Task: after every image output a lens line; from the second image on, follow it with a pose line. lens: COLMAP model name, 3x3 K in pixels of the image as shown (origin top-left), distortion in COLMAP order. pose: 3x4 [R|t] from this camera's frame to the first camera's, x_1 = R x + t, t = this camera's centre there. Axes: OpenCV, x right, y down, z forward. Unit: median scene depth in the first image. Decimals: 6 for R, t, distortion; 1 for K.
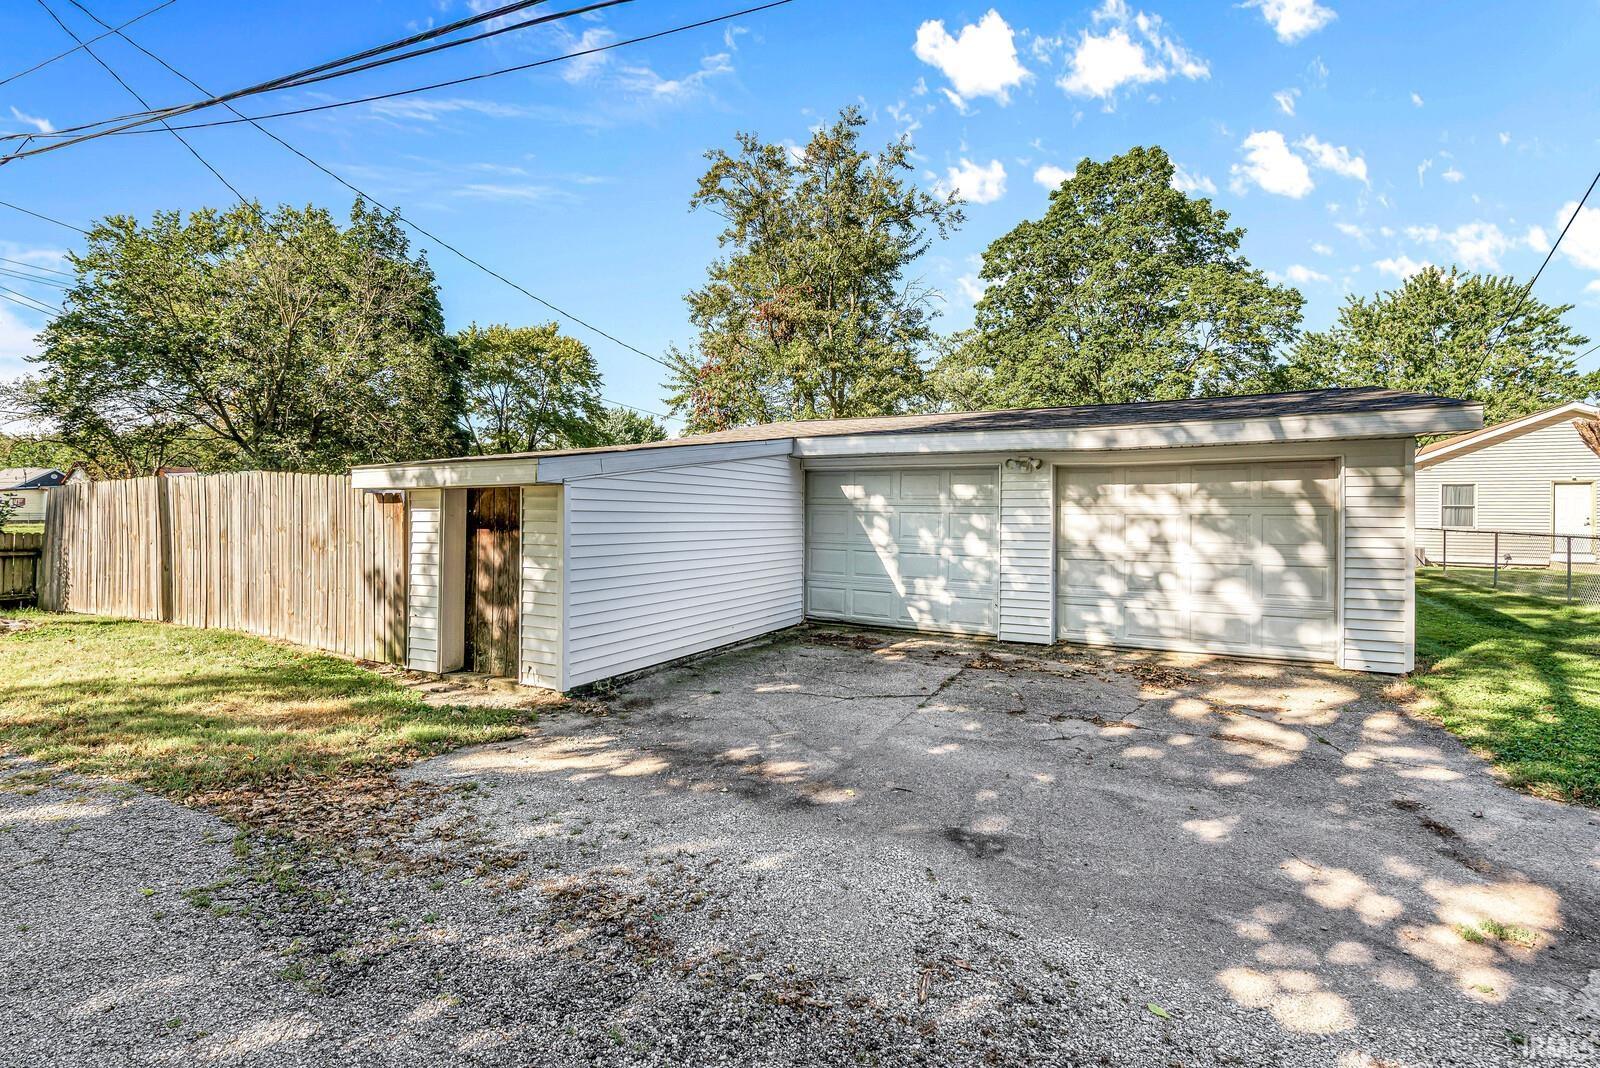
lens RADIAL K [[727.7, 0, 800.0], [0, 727.7, 534.0], [0, 0, 1]] dist [-0.001399, -0.000262]
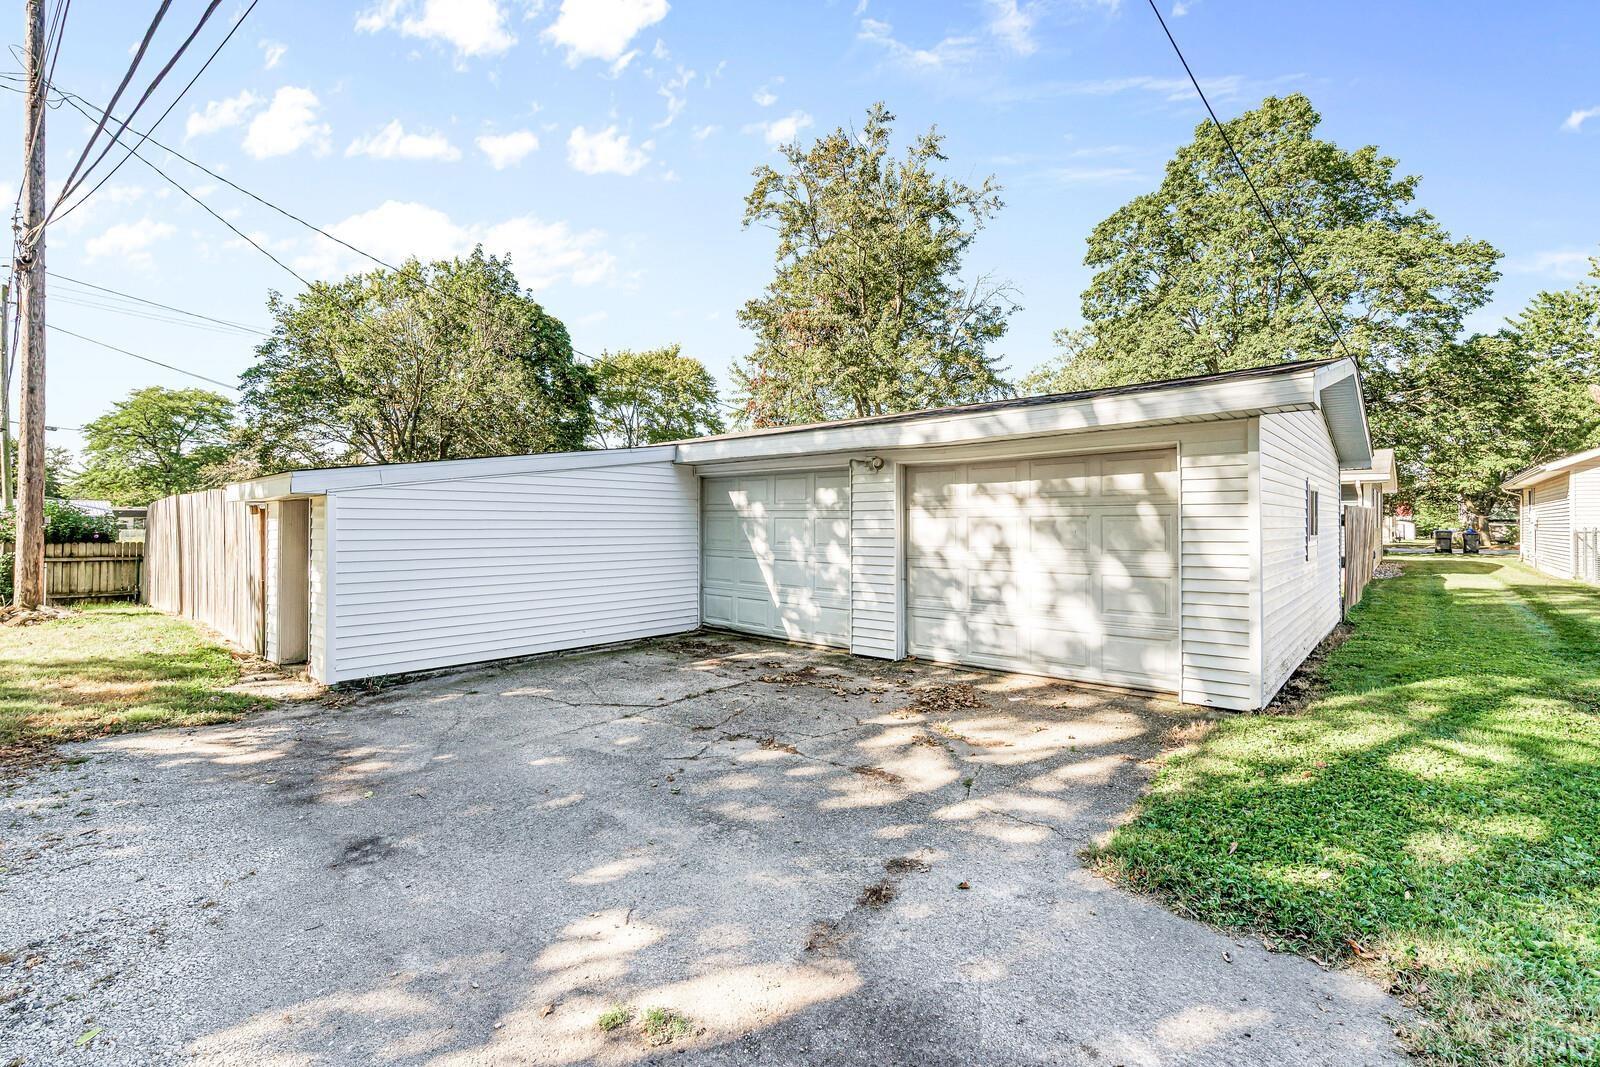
lens RADIAL K [[725.8, 0, 800.0], [0, 725.8, 533.5], [0, 0, 1]] dist [0.002465, -0.000488]
pose [[0.969751, -0.005500, -0.244034, 0.418126], [0.002017, 0.999893, -0.014519, 0.004908], [0.244088, 0.013588, 0.969658, 0.077598]]
